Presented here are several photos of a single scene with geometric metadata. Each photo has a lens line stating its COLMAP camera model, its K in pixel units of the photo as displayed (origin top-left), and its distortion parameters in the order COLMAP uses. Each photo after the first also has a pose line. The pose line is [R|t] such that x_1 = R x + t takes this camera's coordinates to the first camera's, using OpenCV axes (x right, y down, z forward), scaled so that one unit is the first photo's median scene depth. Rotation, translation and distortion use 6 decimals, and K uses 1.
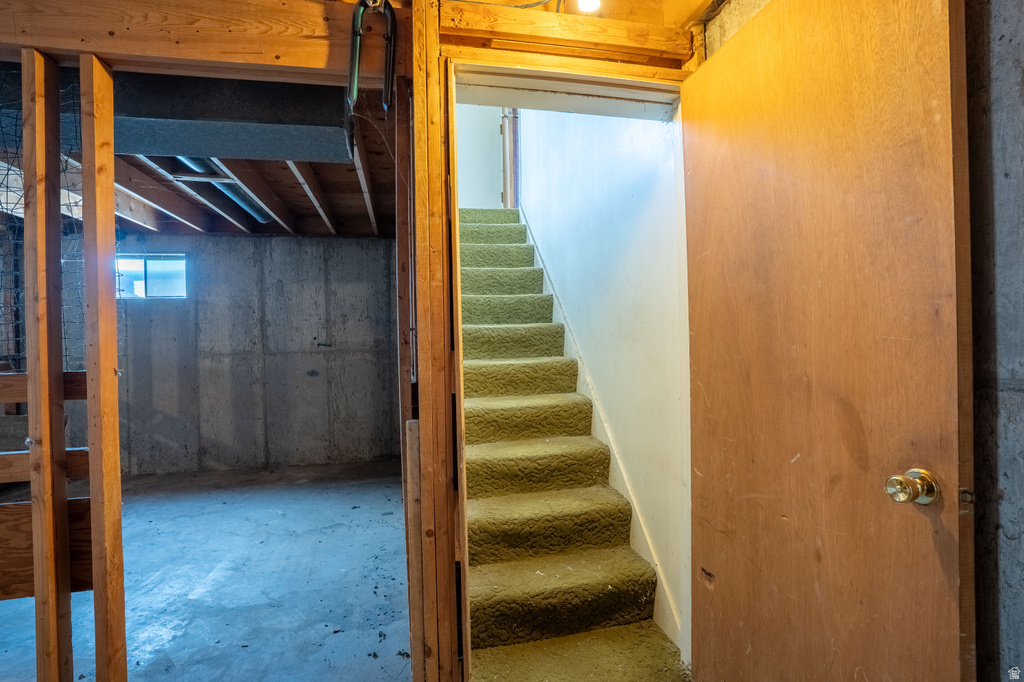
lens RADIAL K [[477.3, 0, 508.3], [0, 477.3, 342.2], [0, 0, 1]] dist [-0.072035, 0.026819]
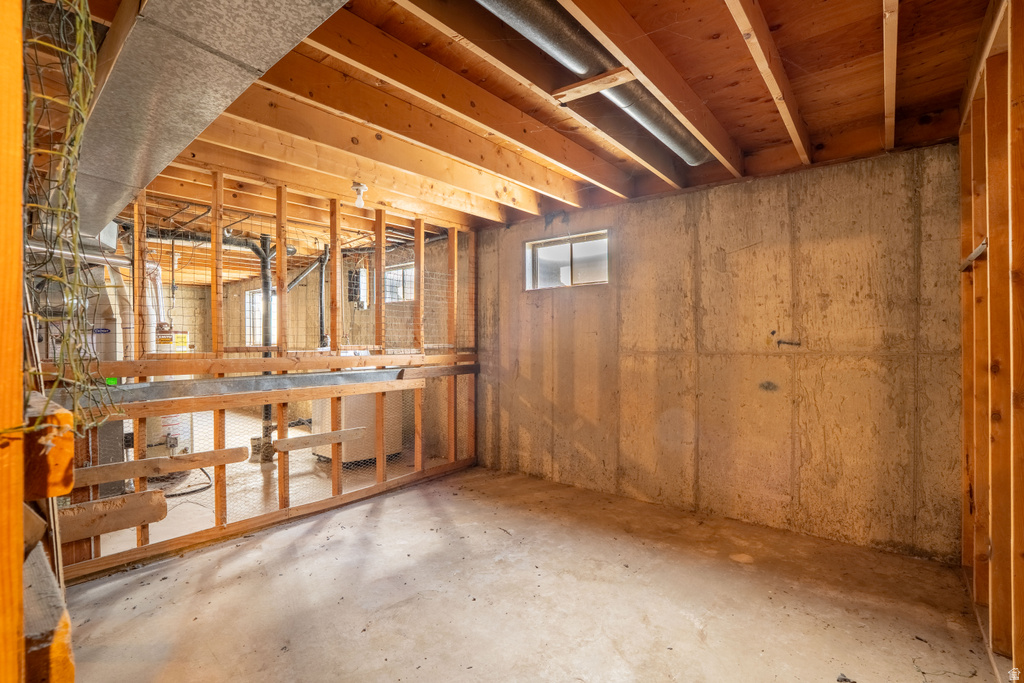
lens RADIAL K [[477.3, 0, 508.3], [0, 477.3, 342.7], [0, 0, 1]] dist [-0.072035, 0.026819]
pose [[0.618363, 0.019113, -0.785660, -0.136679], [-0.013651, 0.999815, 0.013579, 0.002033], [0.785774, 0.002329, 0.618510, 0.333126]]
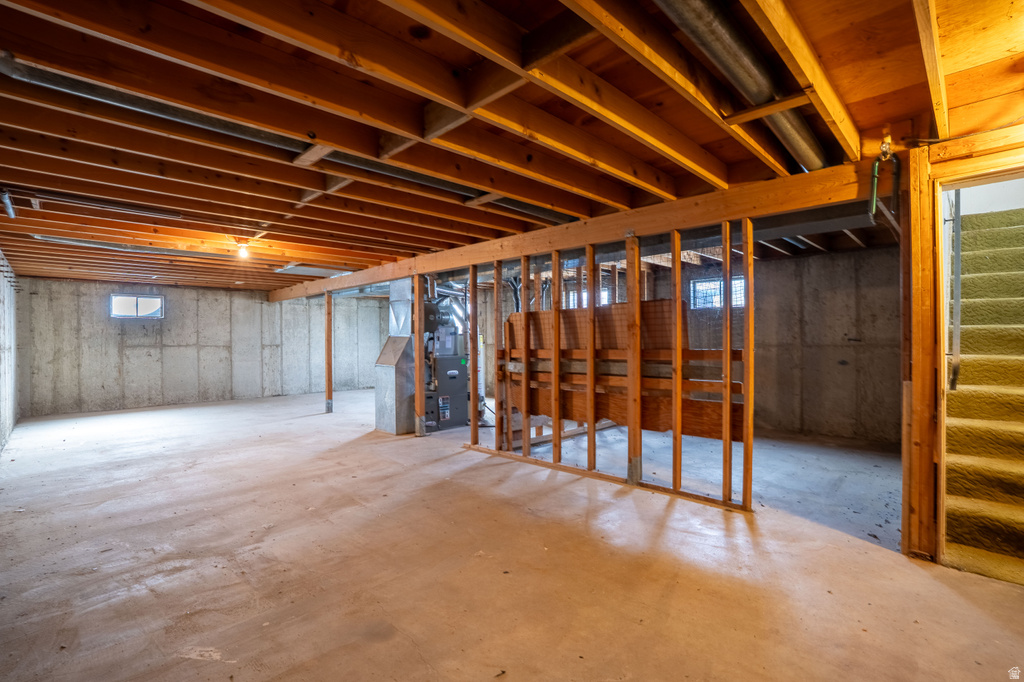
lens RADIAL K [[477.3, 0, 508.3], [0, 477.3, 342.2], [0, 0, 1]] dist [-0.072035, 0.026819]
pose [[0.530215, 0.020958, -0.847604, 0.152944], [-0.009537, 0.999779, 0.018755, -0.002502], [0.847810, -0.001861, 0.530298, -0.402470]]
